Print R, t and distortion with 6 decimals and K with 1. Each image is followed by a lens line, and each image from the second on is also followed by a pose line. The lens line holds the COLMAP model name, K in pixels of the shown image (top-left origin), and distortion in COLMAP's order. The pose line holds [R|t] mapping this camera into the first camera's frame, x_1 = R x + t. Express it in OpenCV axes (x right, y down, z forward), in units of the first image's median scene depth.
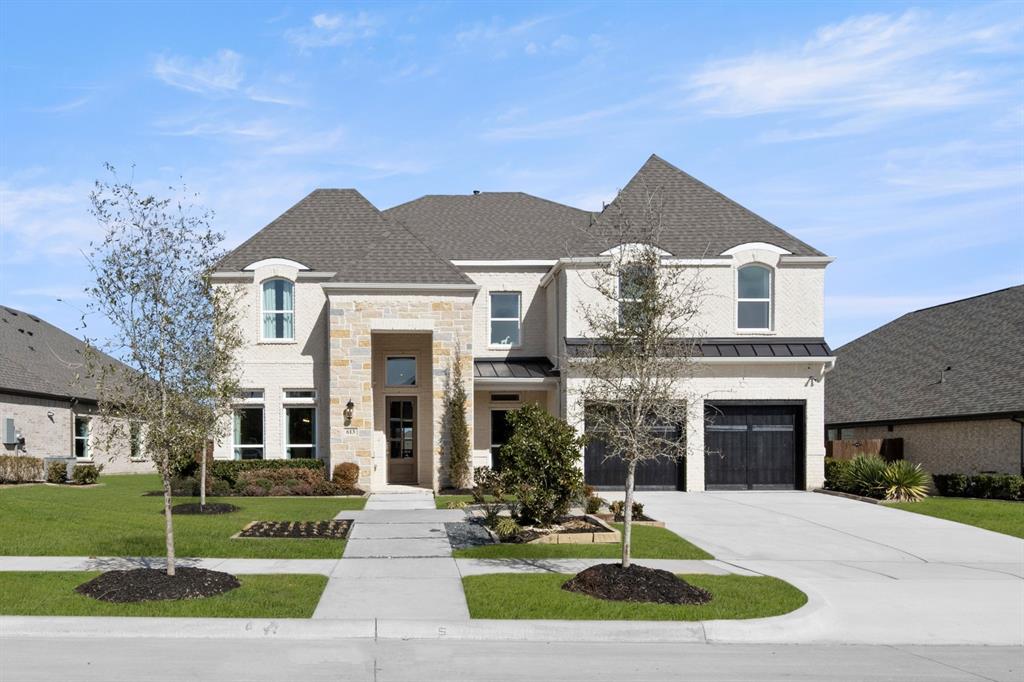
lens RADIAL K [[433.5, 0, 512.0], [0, 433.5, 341.0], [0, 0, 1]] dist [0.001751, 0.000062]
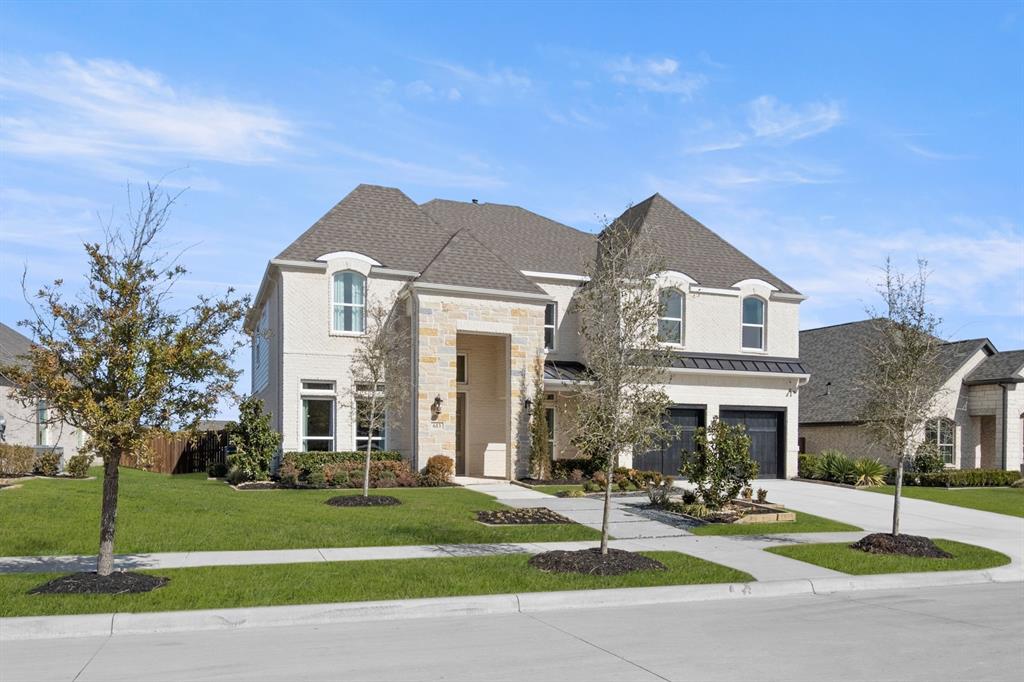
lens RADIAL K [[407.9, 0, 512.0], [0, 407.9, 341.0], [0, 0, 1]] dist [0.001219, 0.000035]
pose [[0.977963, 0.060874, 0.199708, -0.356219], [-0.060963, 0.998124, -0.005713, -0.001435], [-0.199681, -0.006588, 0.979839, -0.003223]]
